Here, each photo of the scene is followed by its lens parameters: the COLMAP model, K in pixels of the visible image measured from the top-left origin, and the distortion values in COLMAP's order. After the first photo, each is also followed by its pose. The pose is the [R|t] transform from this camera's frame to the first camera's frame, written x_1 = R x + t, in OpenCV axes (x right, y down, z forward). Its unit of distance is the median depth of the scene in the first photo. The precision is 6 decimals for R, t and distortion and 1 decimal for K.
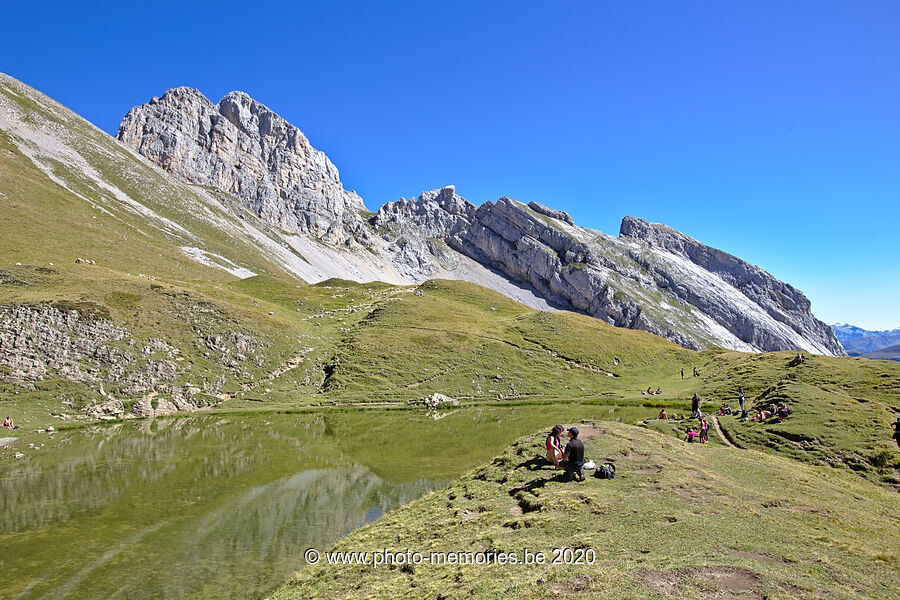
lens RADIAL K [[569.1, 0, 455.2], [0, 569.1, 294.3], [0, 0, 1]] dist [-0.041499, 0.036695]
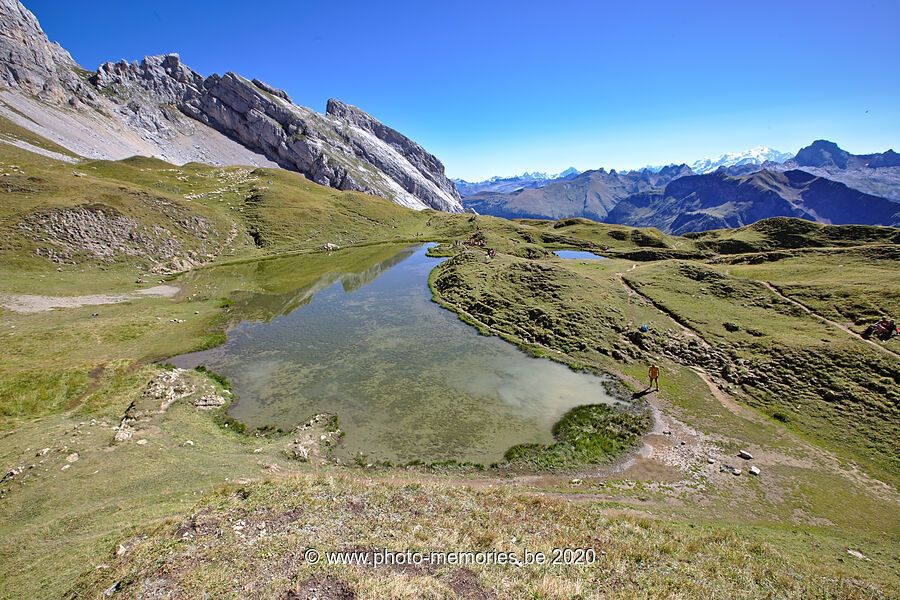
lens RADIAL K [[446.9, 0, 453.6], [0, 446.9, 293.5], [0, 0, 1]] dist [-0.012004, 0.003627]
pose [[0.817695, -0.145533, 0.556951, -0.121575], [-0.038455, 0.951544, 0.305100, -0.033371], [-0.574365, -0.270896, 0.772476, -0.113599]]
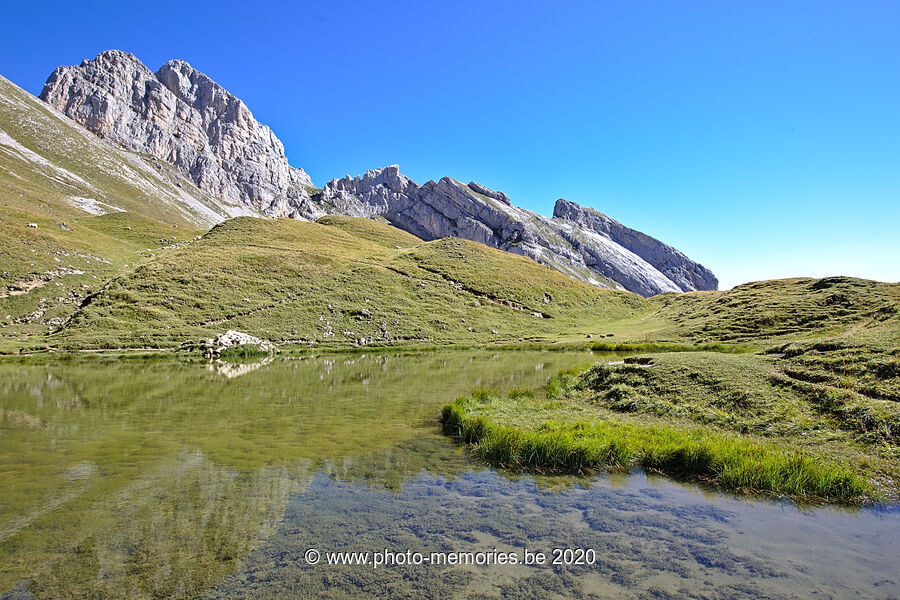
lens RADIAL K [[482.0, 0, 461.8], [0, 482.0, 315.0], [0, 0, 1]] dist [-0.038548, 0.006301]
pose [[0.995083, 0.005679, 0.098882, 0.030494], [-0.012222, 0.997766, 0.065685, 0.025898], [-0.098288, -0.066571, 0.992929, 0.105613]]
